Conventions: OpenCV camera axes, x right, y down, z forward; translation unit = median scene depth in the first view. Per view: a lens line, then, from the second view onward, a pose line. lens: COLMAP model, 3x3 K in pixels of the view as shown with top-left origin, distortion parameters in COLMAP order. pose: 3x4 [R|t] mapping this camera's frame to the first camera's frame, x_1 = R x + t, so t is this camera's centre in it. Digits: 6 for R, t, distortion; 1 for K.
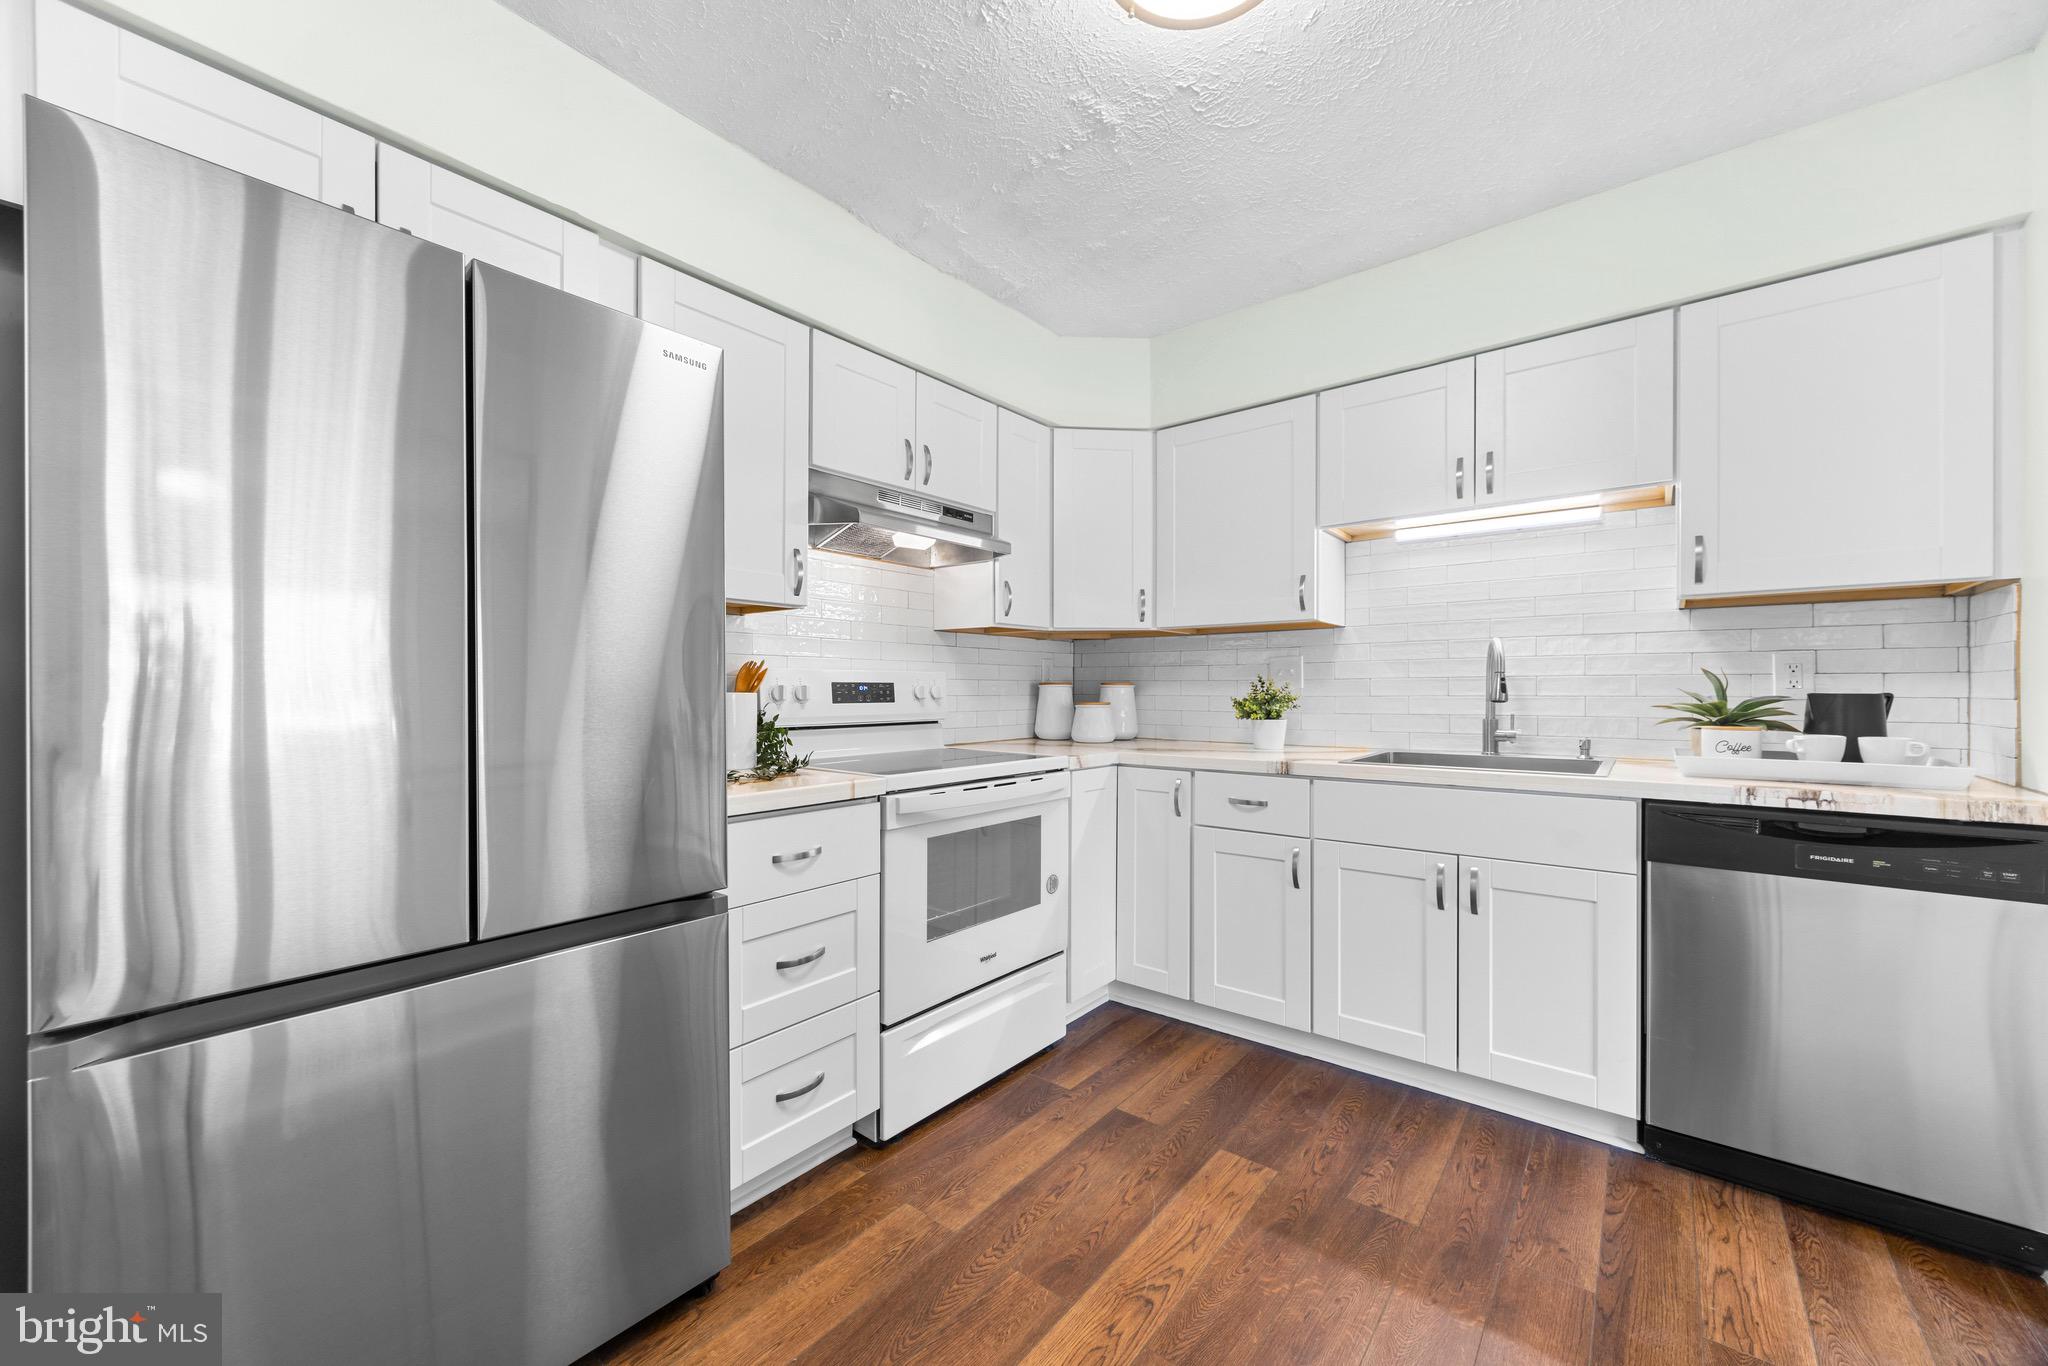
lens RADIAL K [[777.3, 0, 1031.4], [0, 777.3, 694.6], [0, 0, 1]] dist [-0.000621, 0.000347]
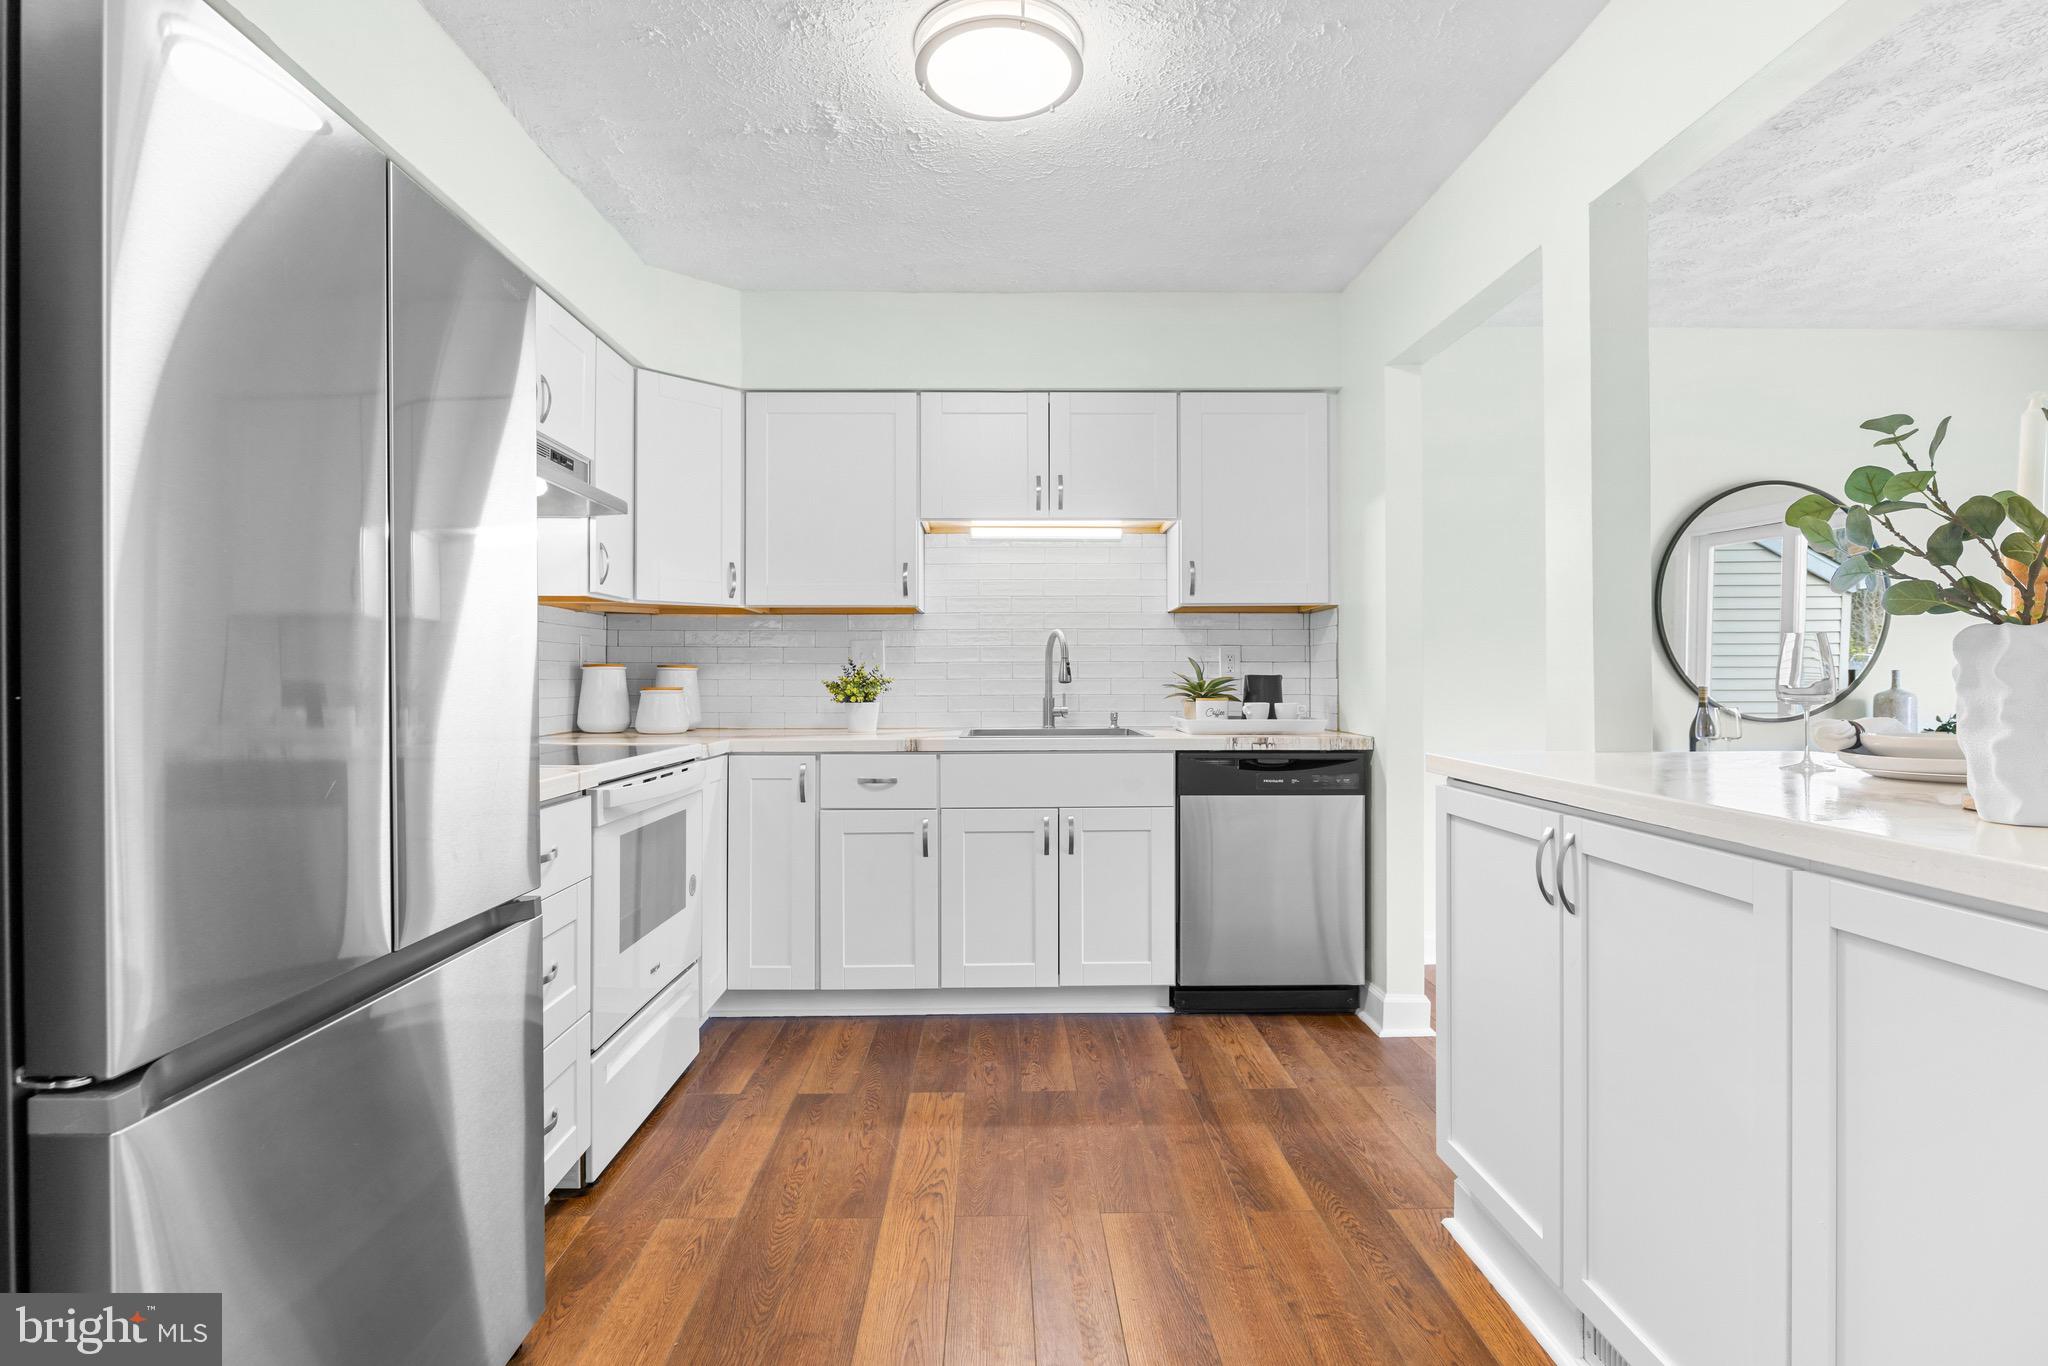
lens RADIAL K [[995.1, 0, 1022.1], [0, 995.1, 677.2], [0, 0, 1]] dist [-0.011405, 0.000147]
pose [[0.768670, 0.001186, 0.639645, -0.505964], [0.004484, 0.999964, -0.007242, 0.013612], [-0.639630, 0.008435, 0.768637, -0.165873]]
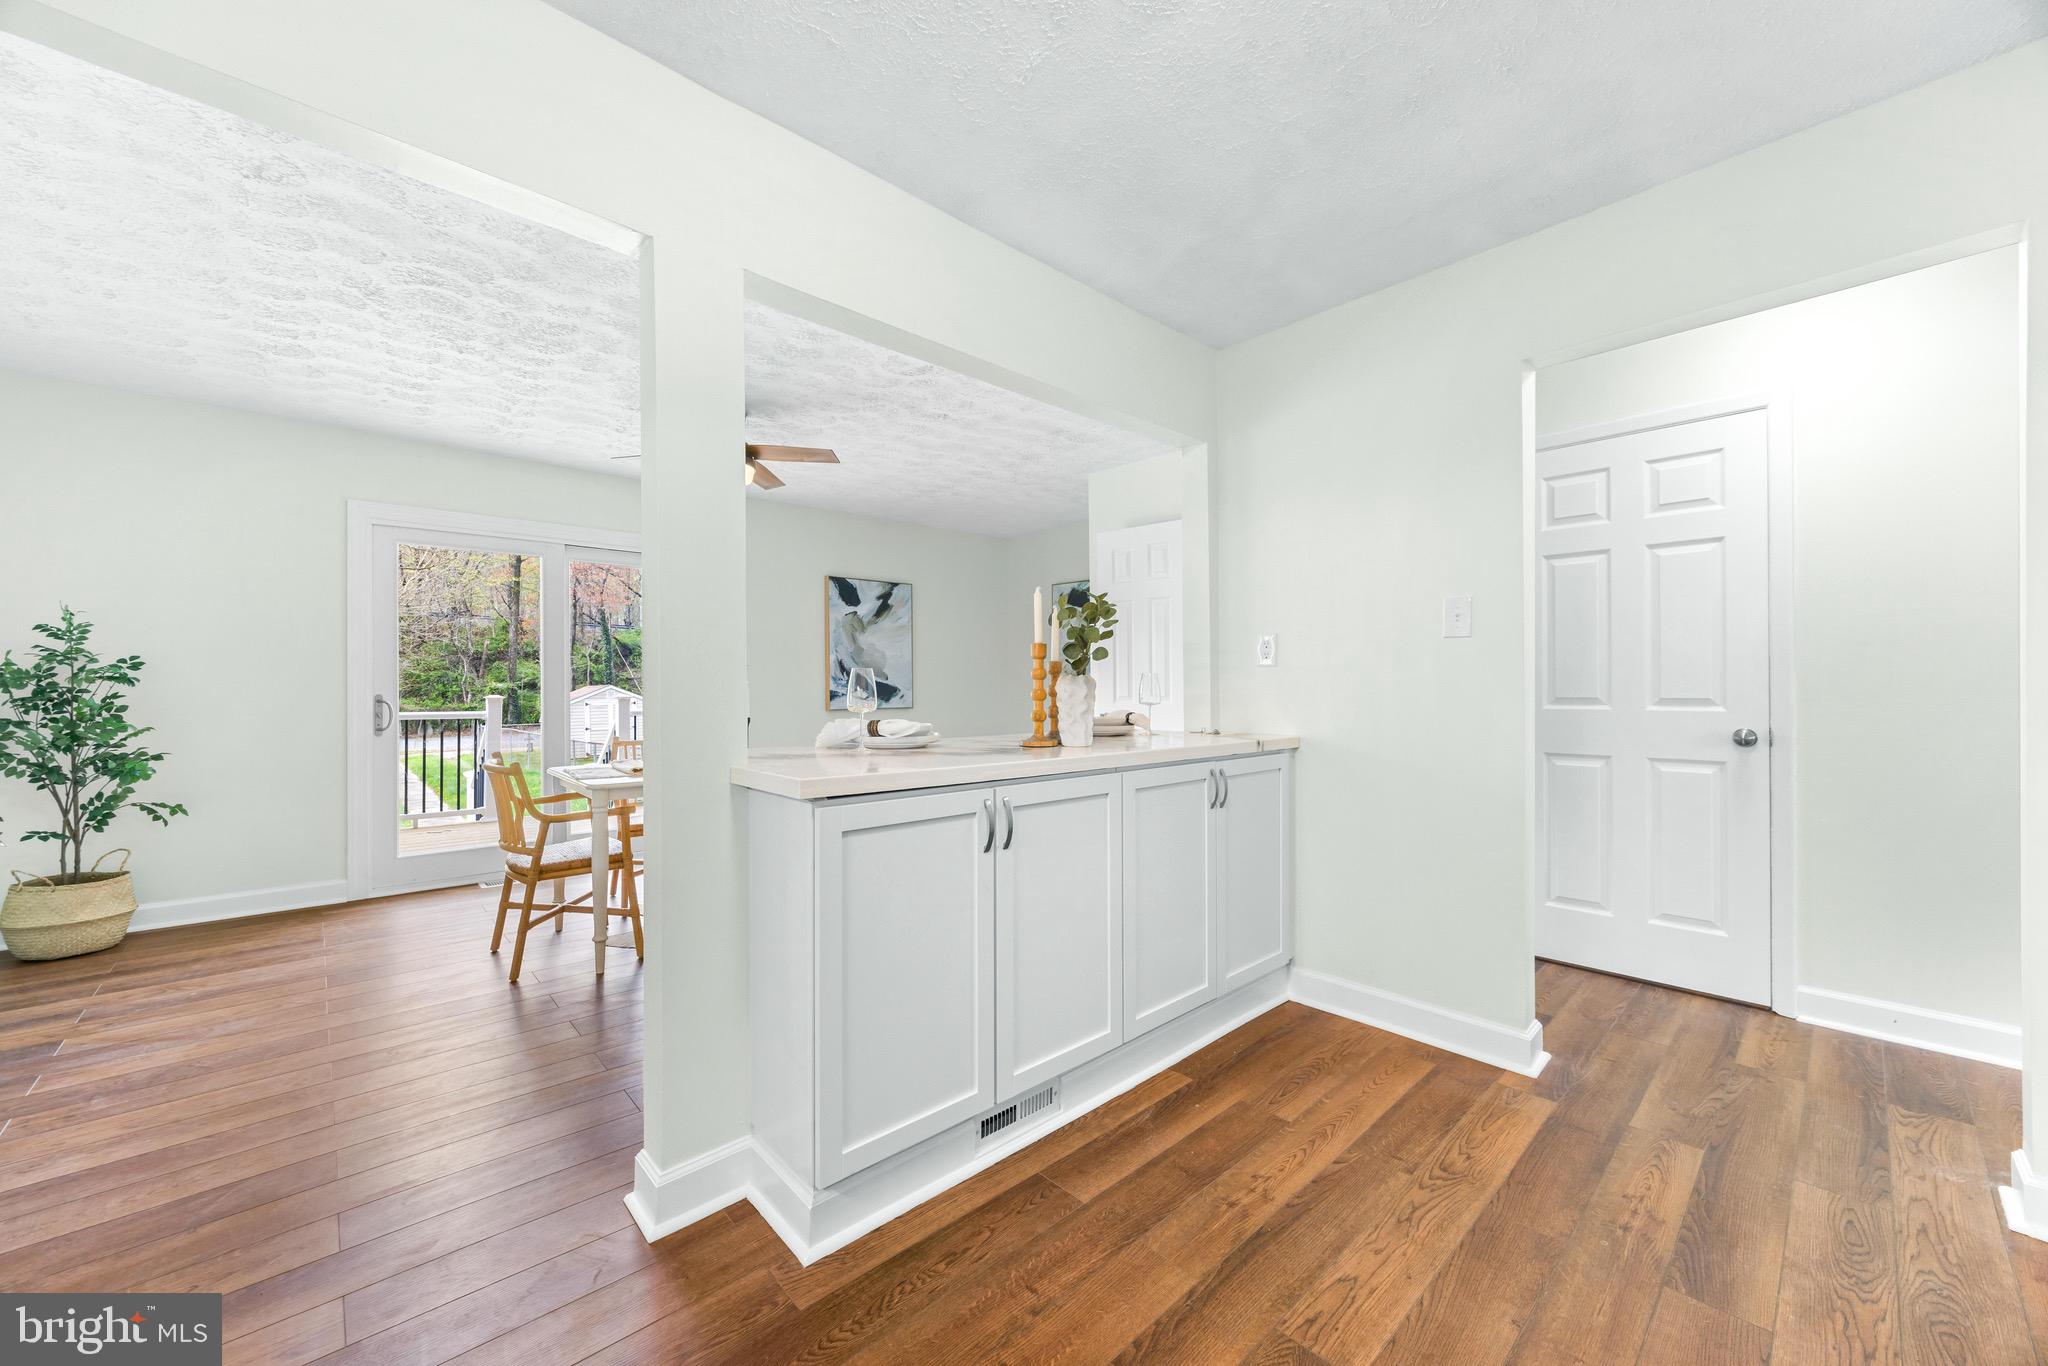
lens RADIAL K [[776.5, 0, 1016.3], [0, 776.5, 680.4], [0, 0, 1]] dist [-0.001621, -0.000013]
pose [[-0.986984, 0.003556, 0.160778, 0.143243], [0.003185, 0.999992, -0.002568, -0.005725], [-0.160785, -0.002023, -0.986987, 1.059225]]
